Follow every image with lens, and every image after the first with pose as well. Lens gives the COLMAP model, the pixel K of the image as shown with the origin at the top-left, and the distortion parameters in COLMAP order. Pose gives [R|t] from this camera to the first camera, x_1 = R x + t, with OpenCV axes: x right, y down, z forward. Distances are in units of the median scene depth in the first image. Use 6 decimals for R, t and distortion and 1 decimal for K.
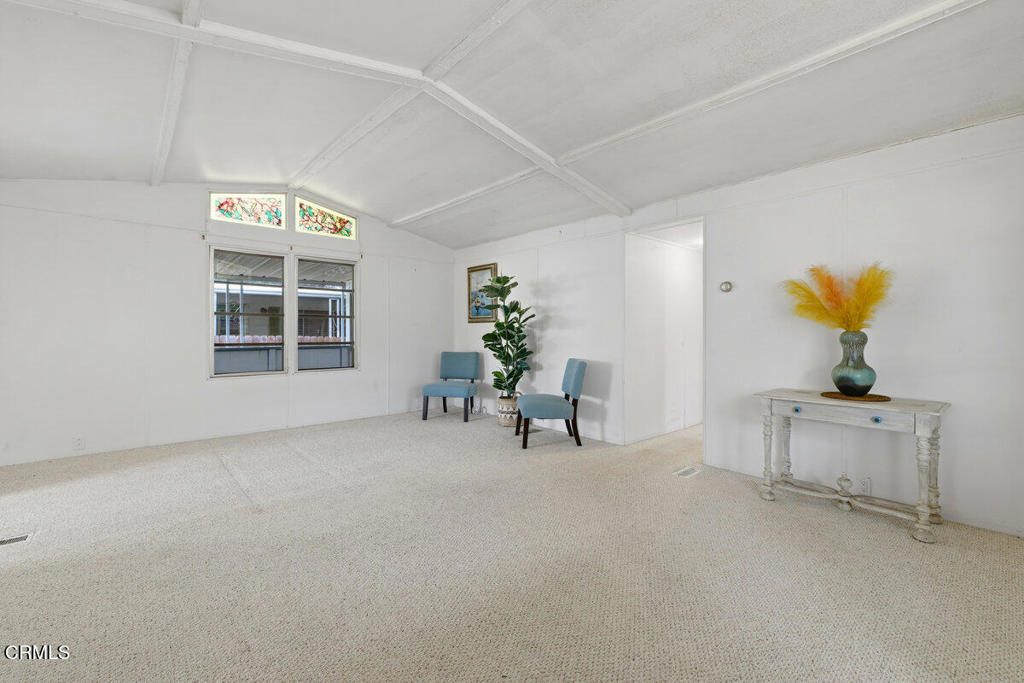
lens RADIAL K [[429.8, 0, 512.5], [0, 429.8, 332.8], [0, 0, 1]] dist [0.000390, -0.000064]
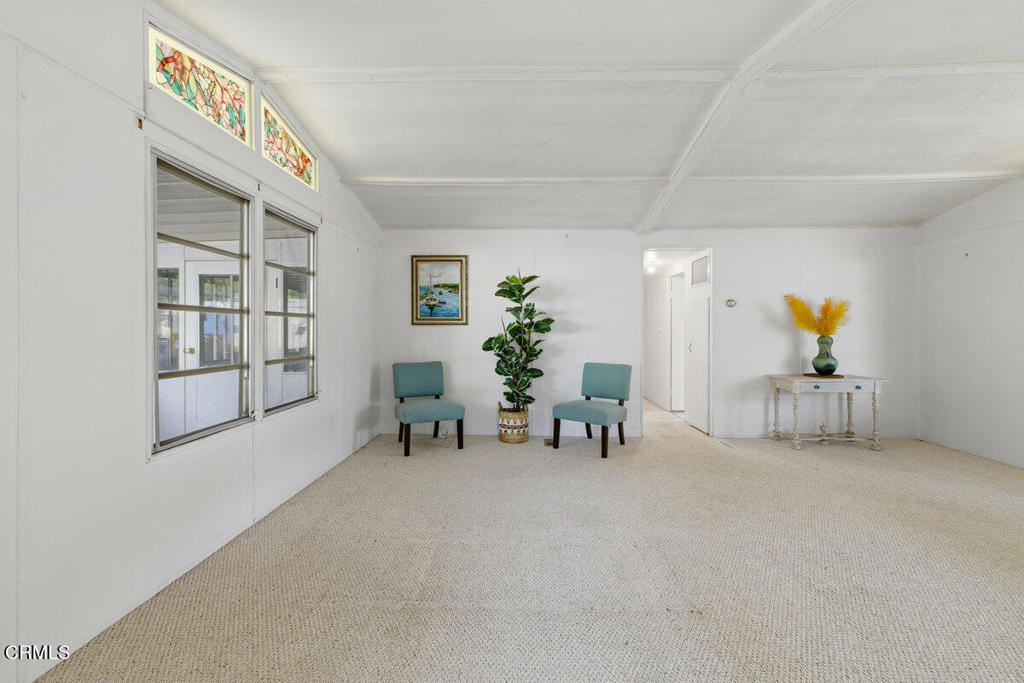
lens RADIAL K [[429.8, 0, 512.5], [0, 429.8, 332.8], [0, 0, 1]] dist [0.000390, -0.000064]
pose [[0.691142, -0.008983, 0.722663, -0.710400], [0.002509, 0.999947, 0.010029, -0.021133], [-0.722714, -0.005118, 0.691128, 0.413891]]
